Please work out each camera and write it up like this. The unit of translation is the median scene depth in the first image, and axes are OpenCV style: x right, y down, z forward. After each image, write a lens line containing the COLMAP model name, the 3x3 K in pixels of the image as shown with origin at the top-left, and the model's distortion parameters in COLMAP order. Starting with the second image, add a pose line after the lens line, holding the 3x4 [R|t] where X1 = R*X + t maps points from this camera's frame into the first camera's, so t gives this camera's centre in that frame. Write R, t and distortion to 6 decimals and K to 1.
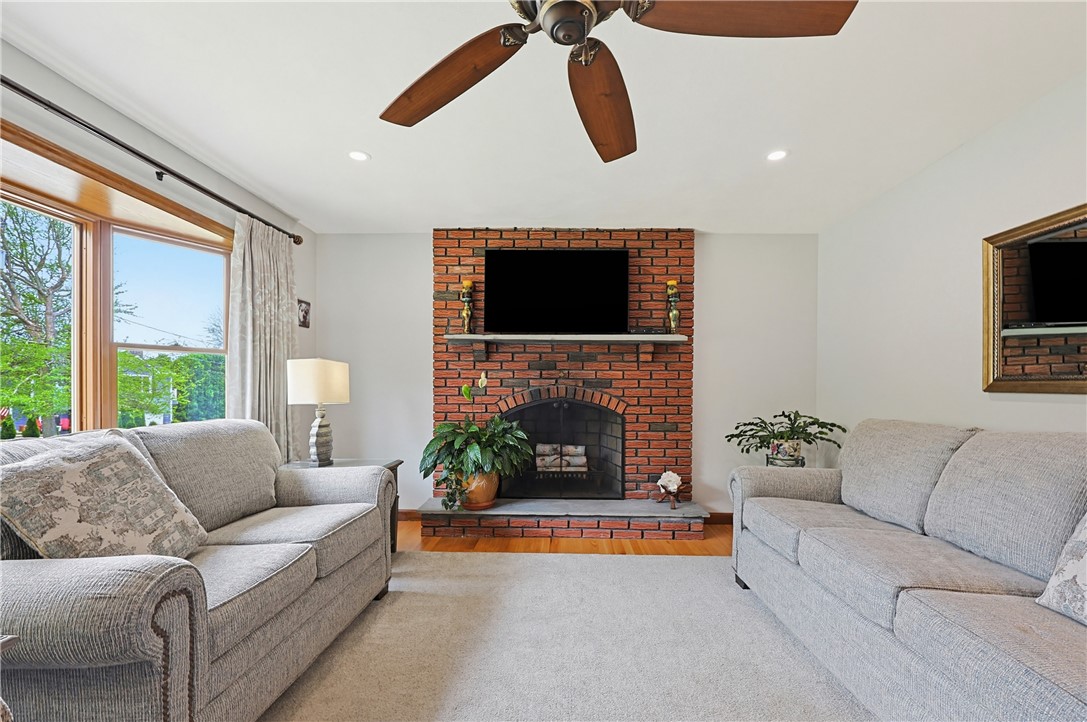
lens RADIAL K [[463.6, 0, 545.9], [0, 463.6, 394.2], [0, 0, 1]] dist [0.000854, 0.000113]
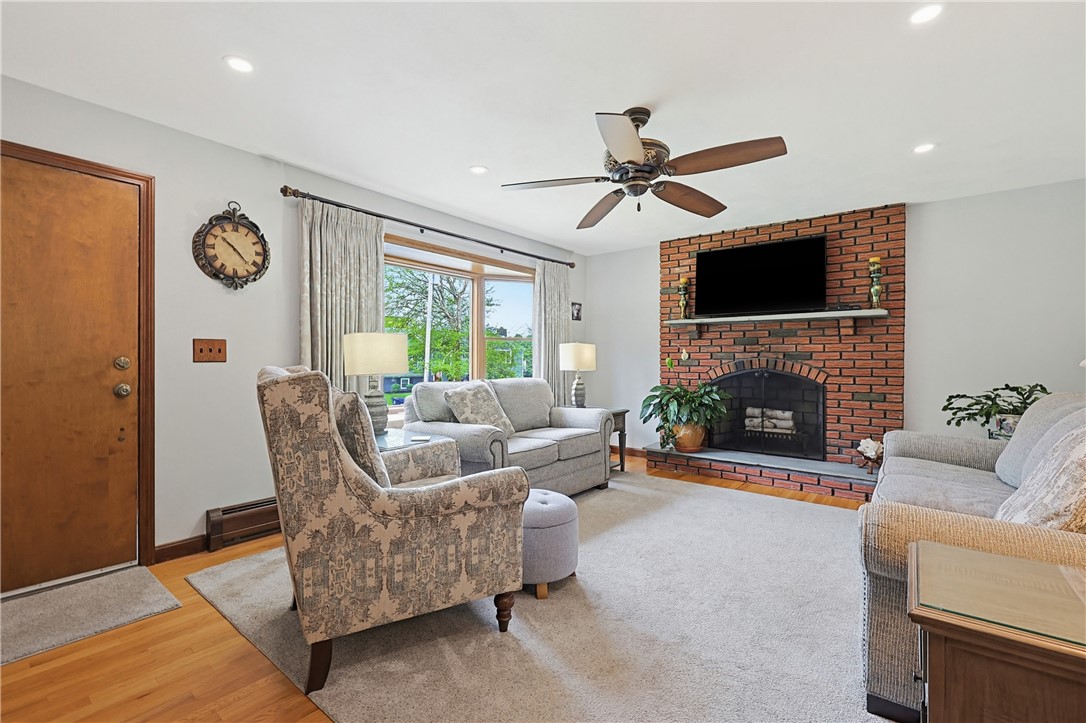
lens RADIAL K [[482.5, 0, 544.1], [0, 482.5, 364.5], [0, 0, 1]] dist [-0.003641, -0.000236]
pose [[0.800554, 0.003595, -0.599249, 0.328090], [-0.004836, 0.999988, -0.000461, 0.001514], [0.599241, 0.003267, 0.800562, -0.320793]]
